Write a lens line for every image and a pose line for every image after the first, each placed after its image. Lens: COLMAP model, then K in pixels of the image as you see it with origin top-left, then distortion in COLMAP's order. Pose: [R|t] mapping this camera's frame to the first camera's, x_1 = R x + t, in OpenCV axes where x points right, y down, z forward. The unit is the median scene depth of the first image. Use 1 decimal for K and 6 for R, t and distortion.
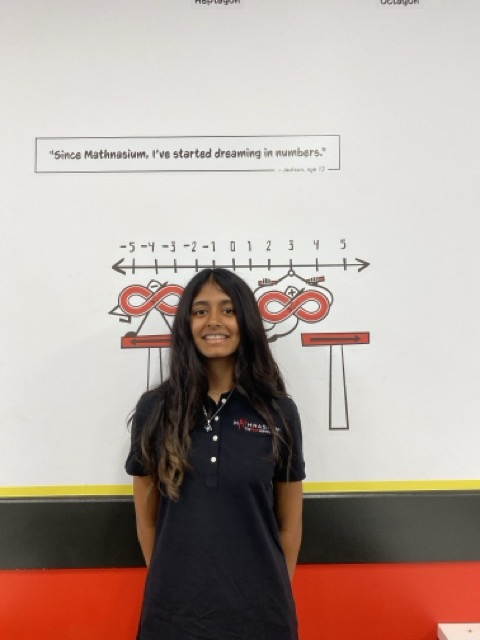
lens RADIAL K [[507.4, 0, 240.8], [0, 507.4, 319.1], [0, 0, 1]] dist [0.066458, 0.002195]
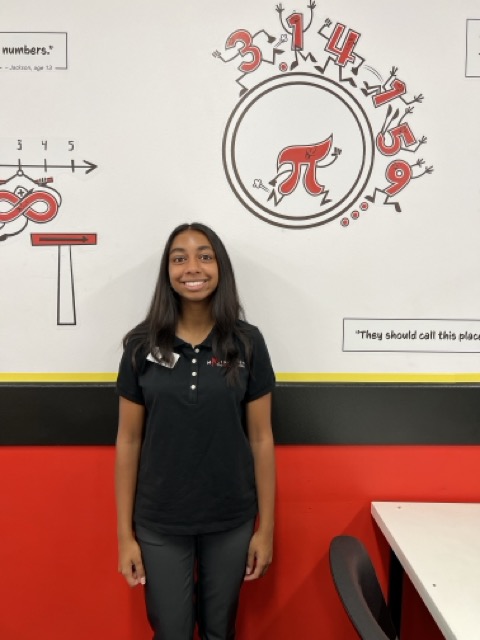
lens RADIAL K [[478.9, 0, 237.7], [0, 478.9, 328.7], [0, 0, 1]] dist [0.003227, -0.020038]
pose [[0.999372, 0.015911, 0.031665, 0.510511], [-0.019820, 0.991672, 0.127257, 0.088023], [-0.029376, -0.127804, 0.991364, -0.005031]]
